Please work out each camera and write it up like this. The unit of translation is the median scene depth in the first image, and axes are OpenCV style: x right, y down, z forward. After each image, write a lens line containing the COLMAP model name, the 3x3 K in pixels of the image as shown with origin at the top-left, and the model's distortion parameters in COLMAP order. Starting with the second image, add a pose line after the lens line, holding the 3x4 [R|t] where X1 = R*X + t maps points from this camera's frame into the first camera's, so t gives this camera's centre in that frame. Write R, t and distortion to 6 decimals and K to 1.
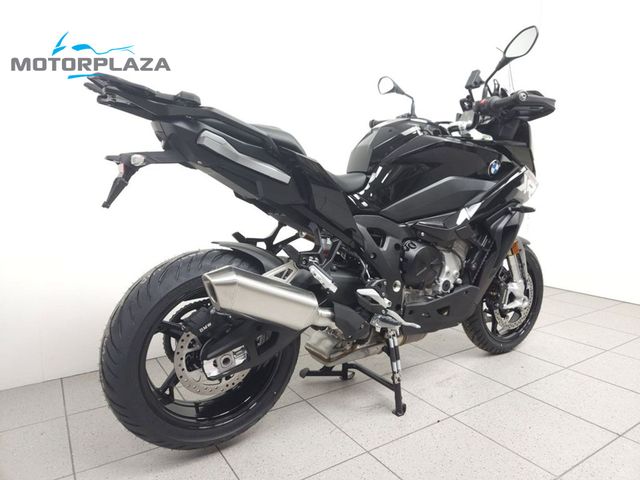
lens RADIAL K [[436.9, 0, 321.1], [0, 436.9, 236.2], [0, 0, 1]] dist [0.044157, -0.014989]
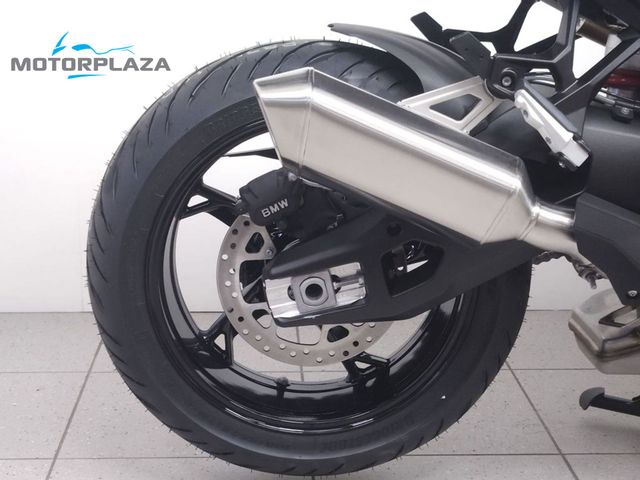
lens RADIAL K [[1263.1, 0, 322.1], [0, 1263.1, 239.9], [0, 0, 1]] dist [0.074283, 0.000000]
pose [[0.848794, 0.126311, -0.513414, 0.429207], [-0.071152, 0.989500, 0.125807, 0.069739], [0.523914, -0.070254, 0.848869, -0.075663]]
